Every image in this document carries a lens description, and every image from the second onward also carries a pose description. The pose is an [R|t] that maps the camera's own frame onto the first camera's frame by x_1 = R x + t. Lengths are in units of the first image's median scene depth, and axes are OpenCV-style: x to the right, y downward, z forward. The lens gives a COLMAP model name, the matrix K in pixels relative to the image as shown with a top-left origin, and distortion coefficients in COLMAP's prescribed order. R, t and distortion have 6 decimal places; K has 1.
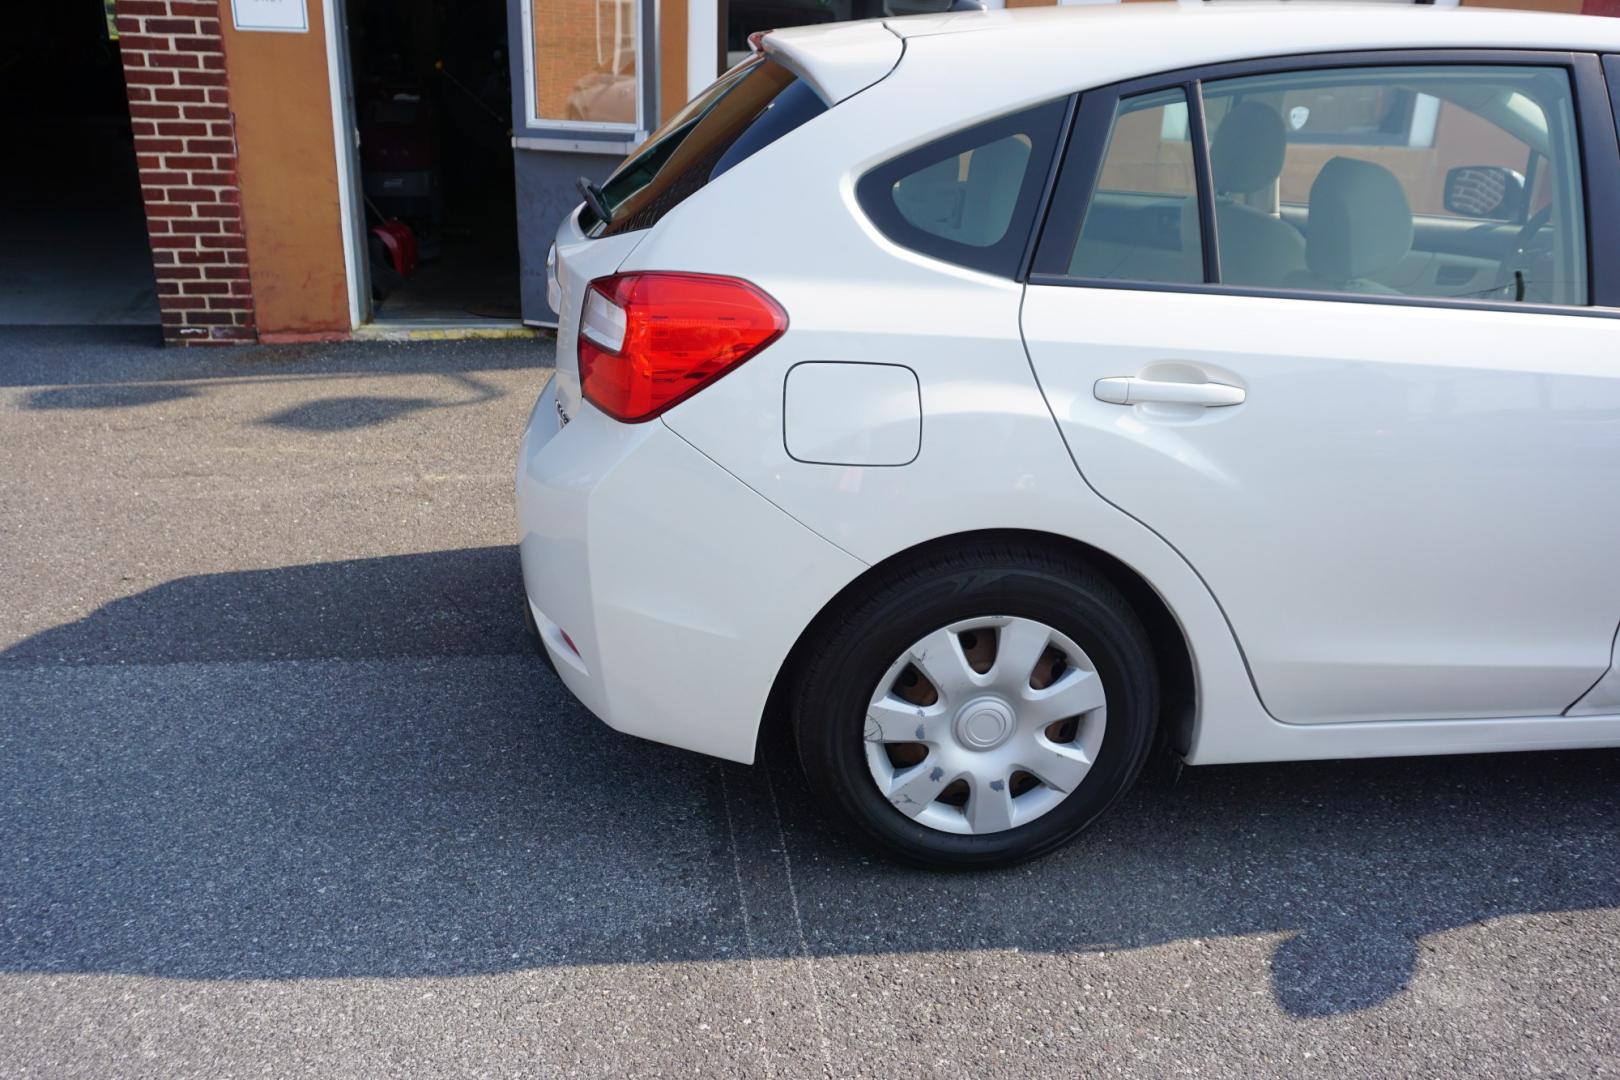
lens RADIAL K [[1236.4, 0, 801.8], [0, 1236.4, 539.5], [0, 0, 1]] dist [-0.043277, 0.044523]
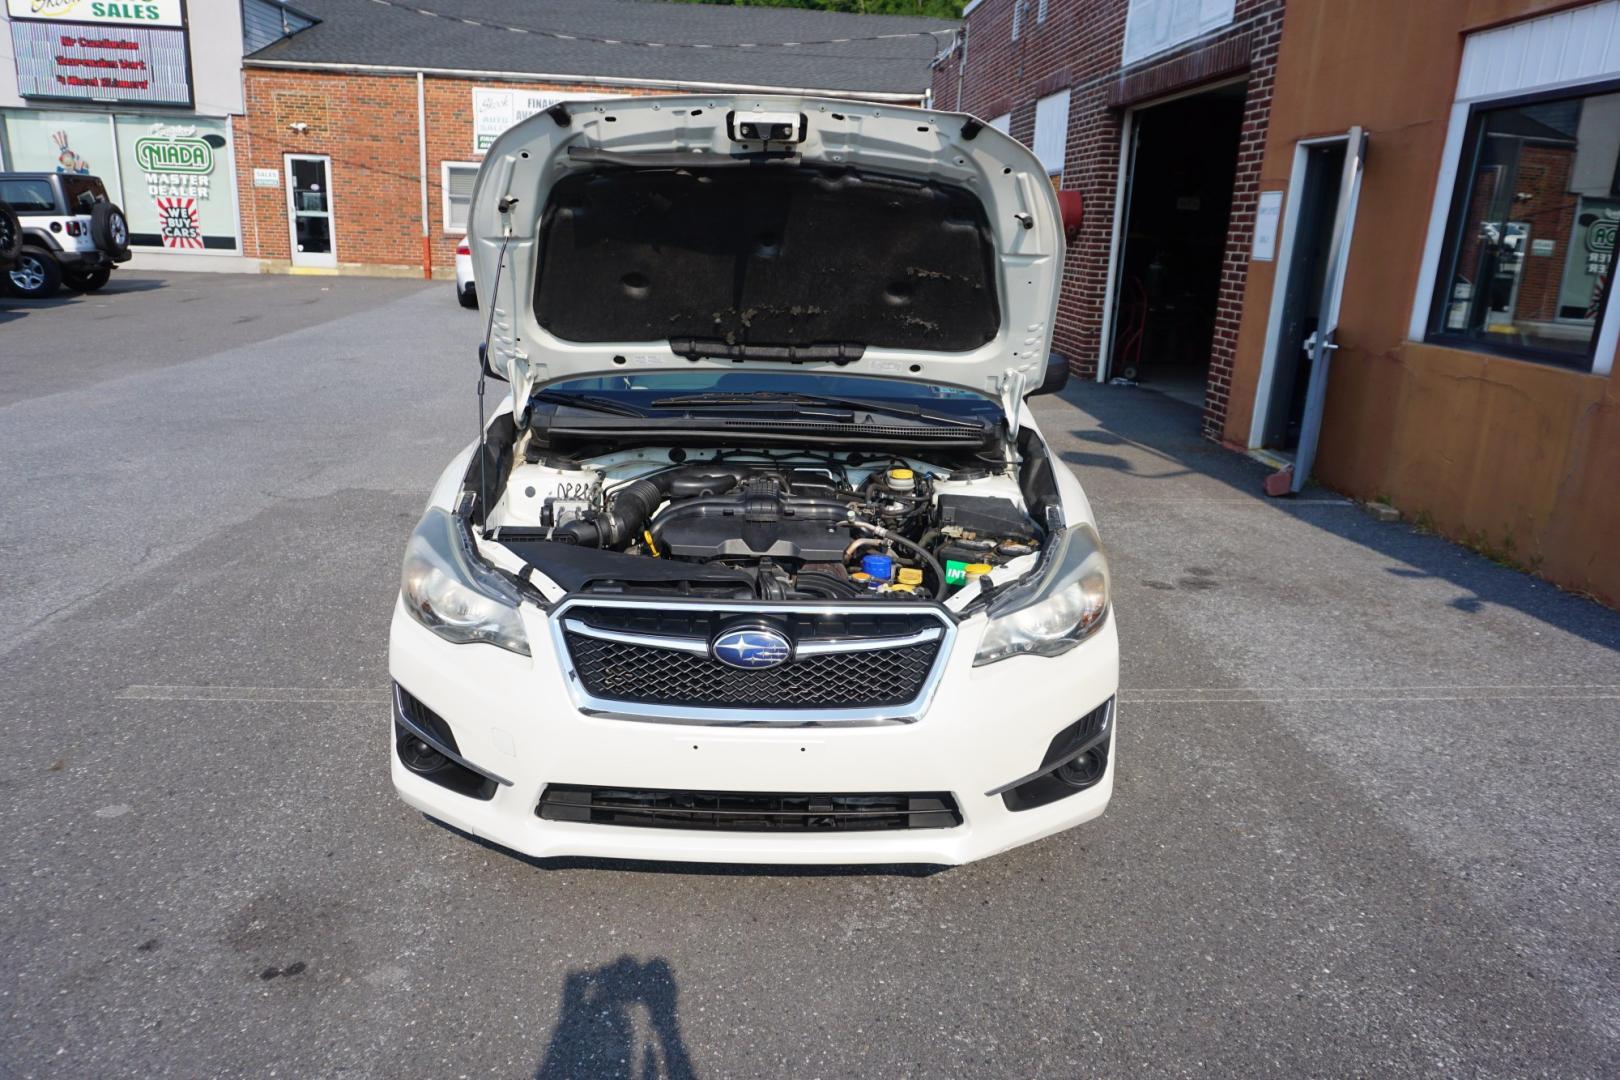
lens RADIAL K [[1086.5, 0, 805.1], [0, 1086.5, 540.2], [0, 0, 1]] dist [-0.052485, 0.040496]
pose [[-0.088758, 0.246642, -0.965034, 2.756090], [-0.401269, 0.877904, 0.261280, -0.556128], [0.911650, 0.410428, 0.021049, 1.450594]]
